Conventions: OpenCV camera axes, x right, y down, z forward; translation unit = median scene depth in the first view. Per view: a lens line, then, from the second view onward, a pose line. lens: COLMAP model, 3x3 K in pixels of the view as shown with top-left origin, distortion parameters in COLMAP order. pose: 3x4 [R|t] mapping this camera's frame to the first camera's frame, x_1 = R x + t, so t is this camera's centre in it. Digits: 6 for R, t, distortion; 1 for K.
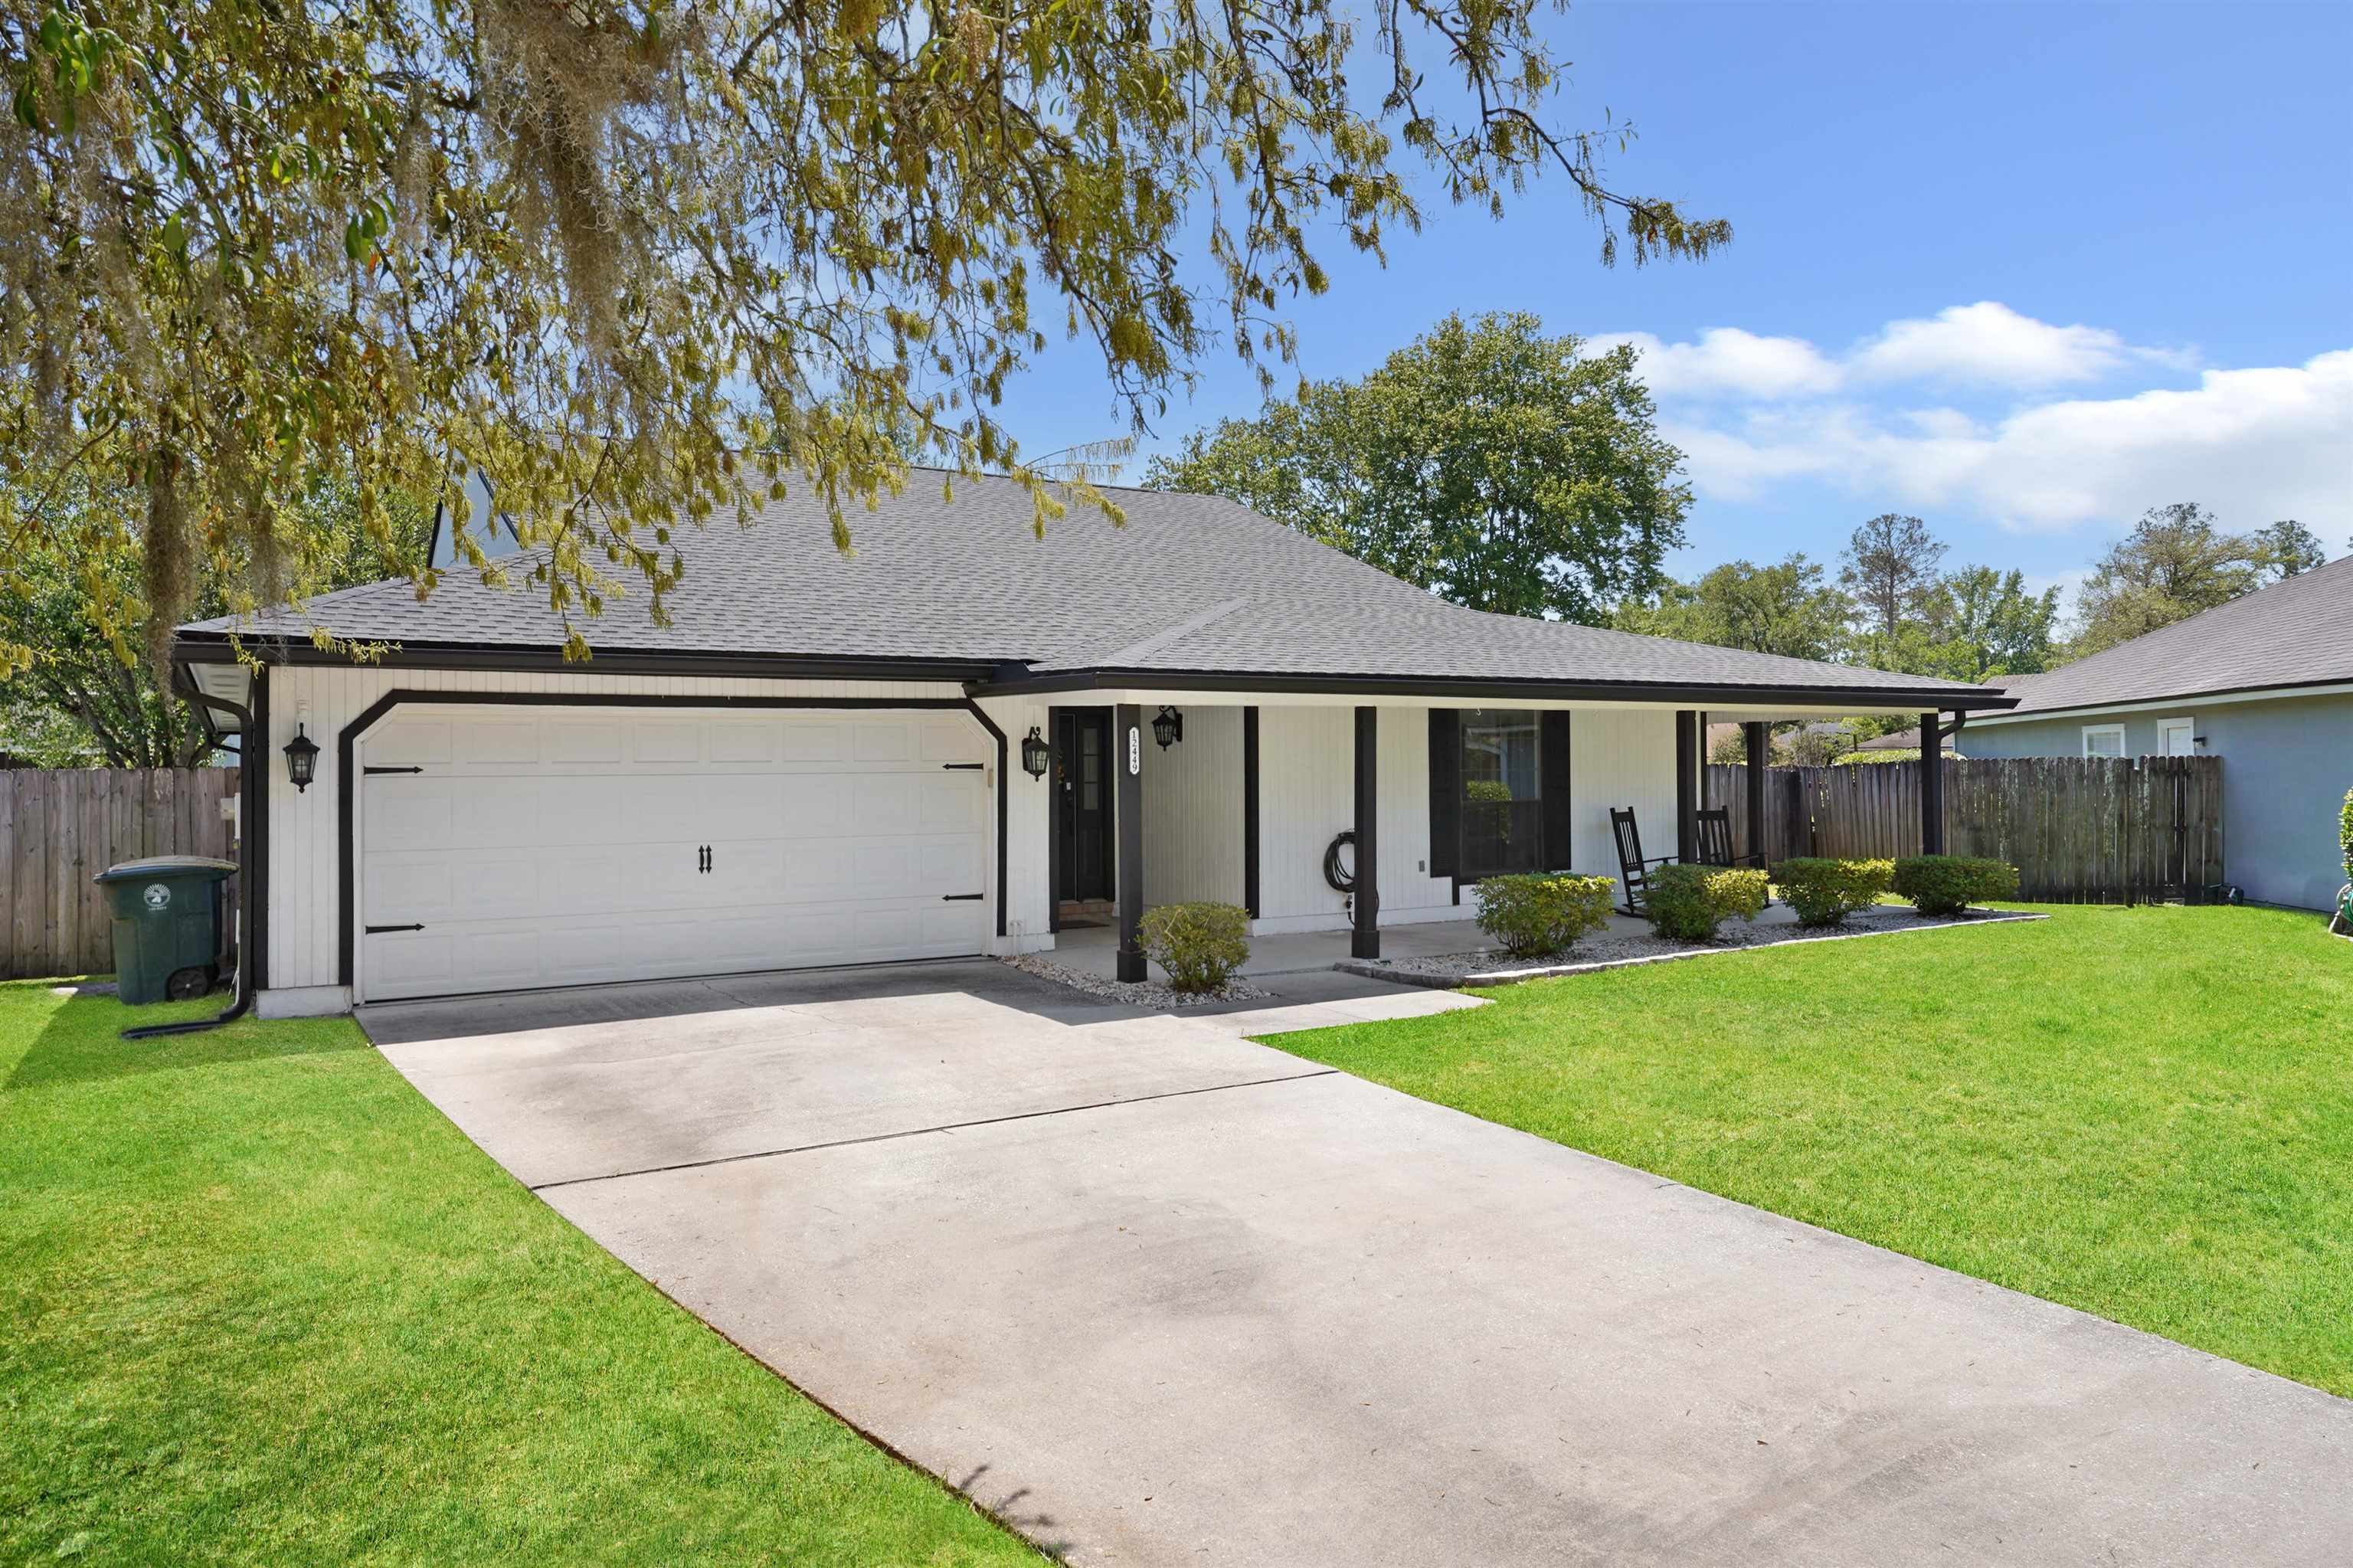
lens RADIAL K [[1576.5, 0, 1176.5], [0, 1576.5, 736.5], [0, 0, 1]] dist [-0.027587, -0.000870]
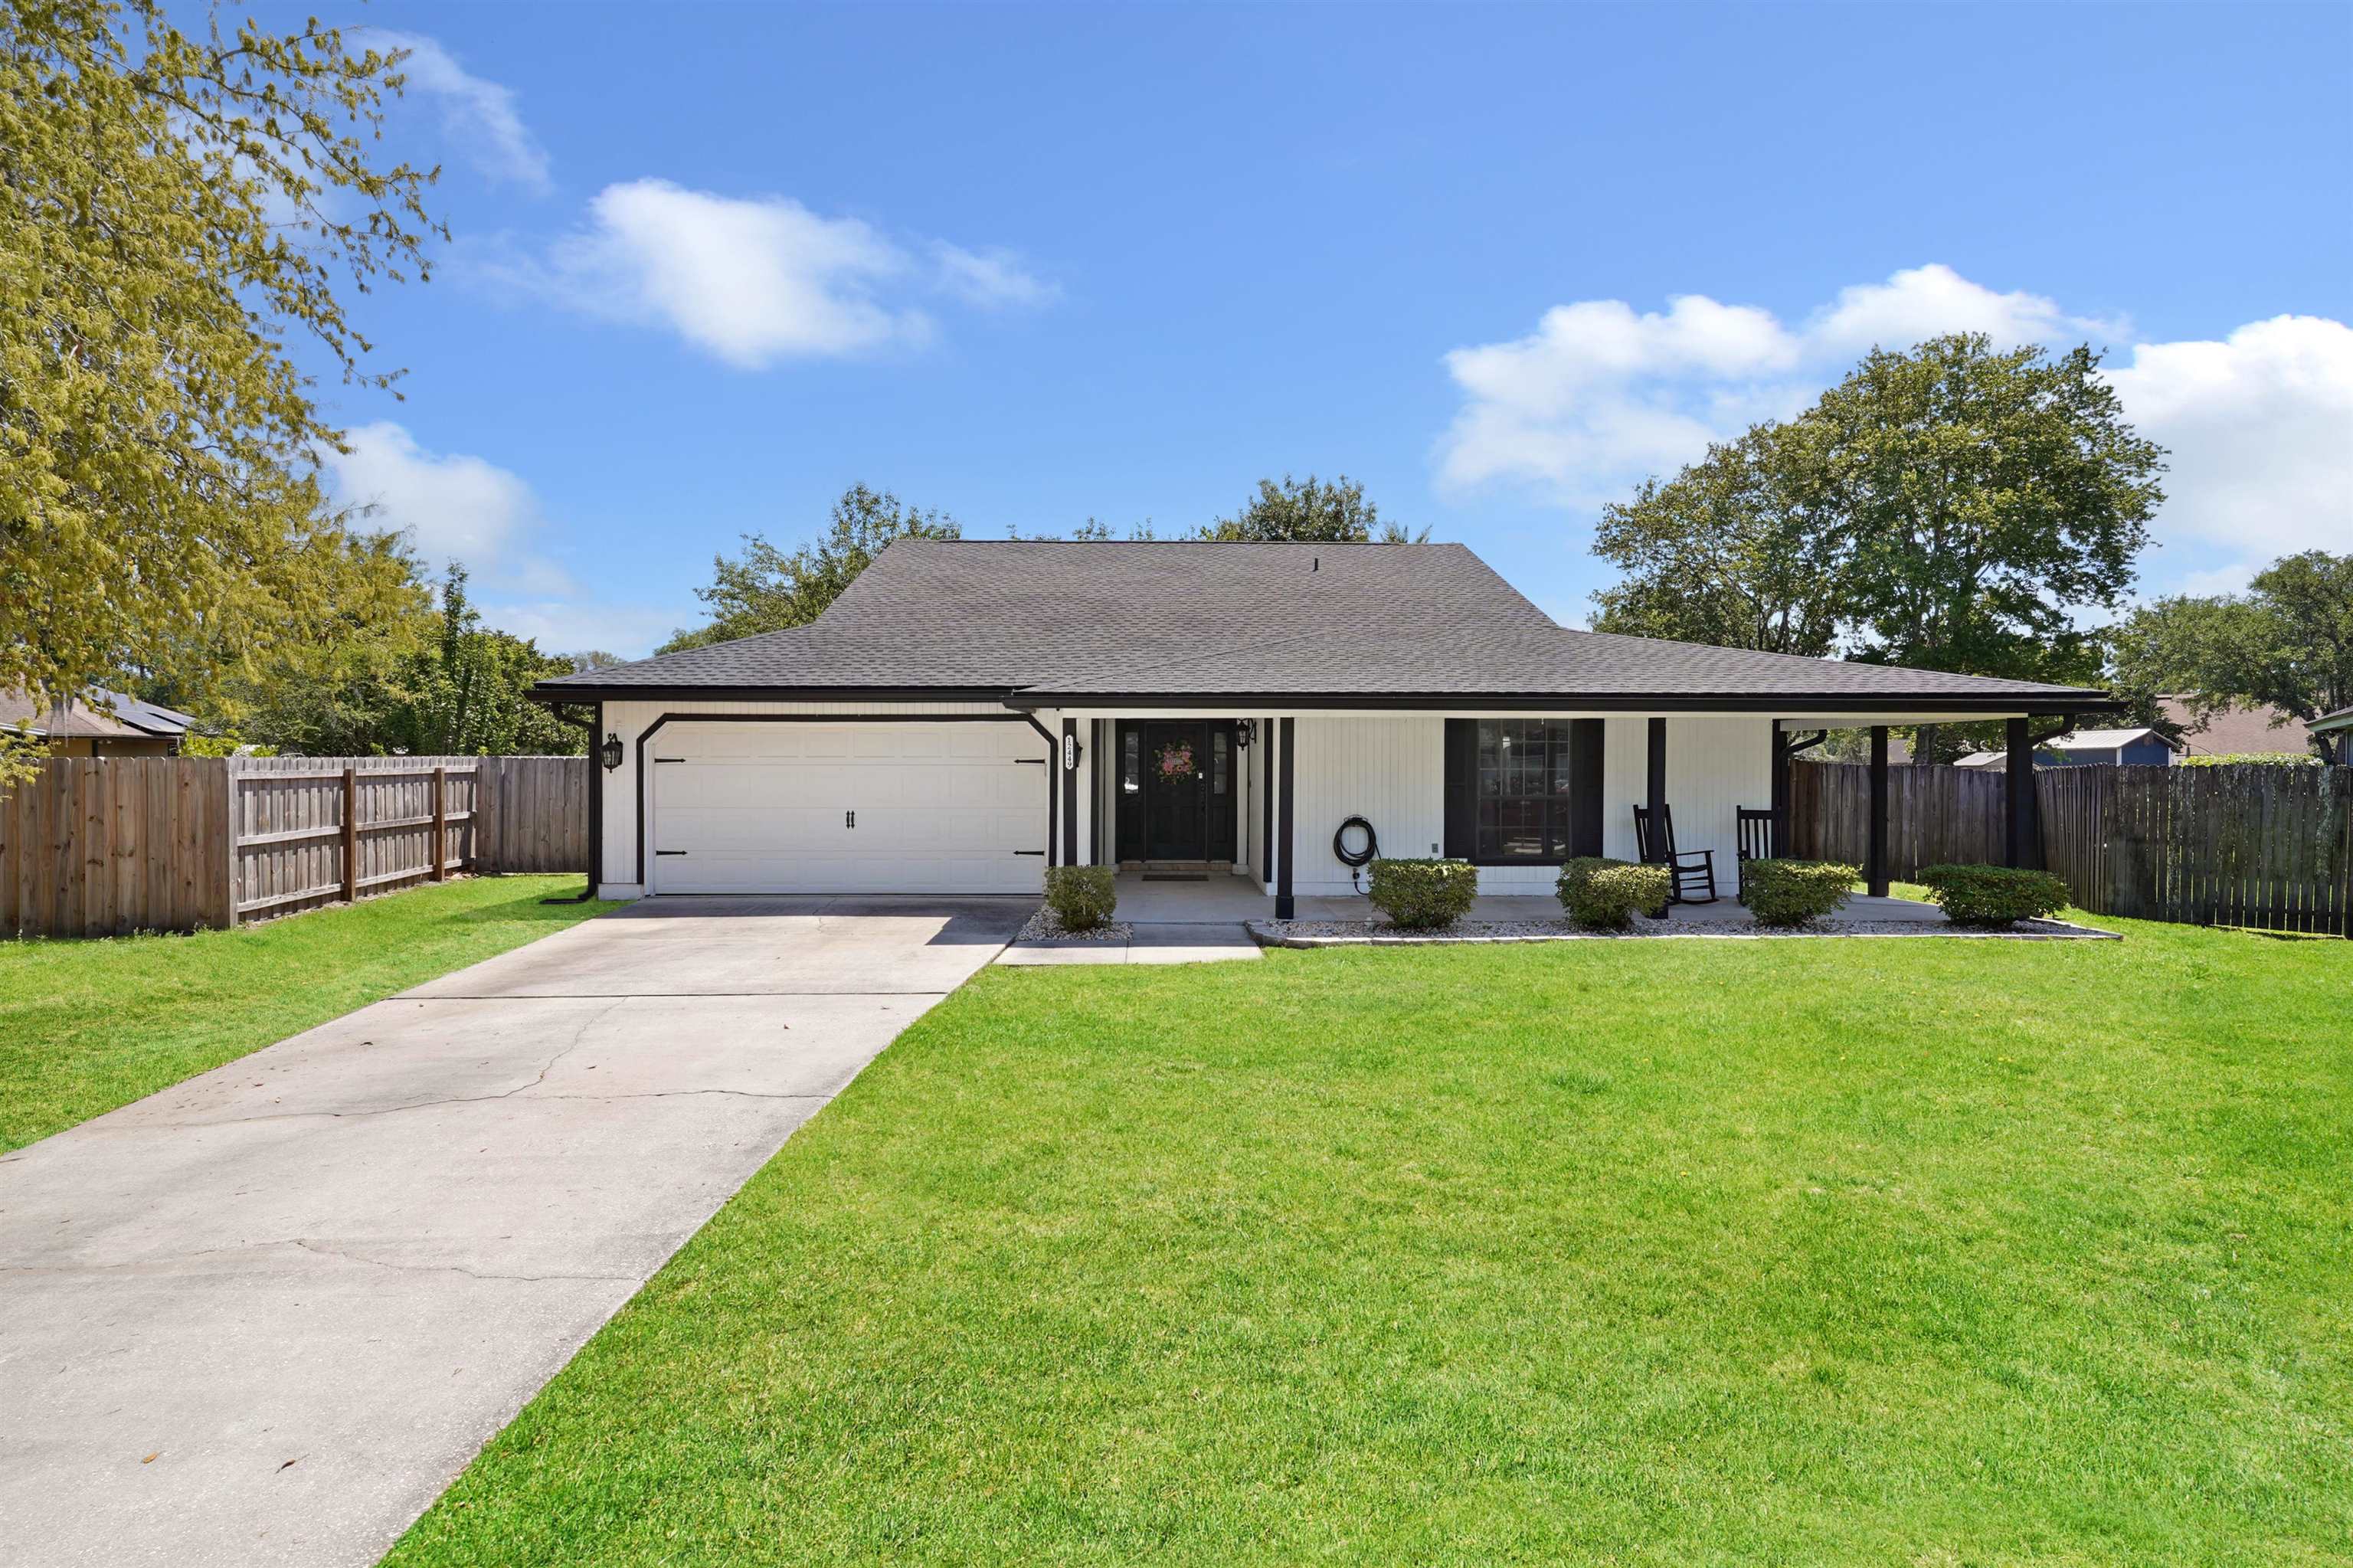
lens RADIAL K [[1159.9, 0, 1176.7], [0, 1159.9, 745.3], [0, 0, 1]] dist [0.000067, 0.000840]
pose [[0.856797, 0.005613, -0.515623, 0.523071], [0.001124, 0.999918, 0.012754, -0.009053], [0.515652, -0.011507, 0.856721, 0.163036]]
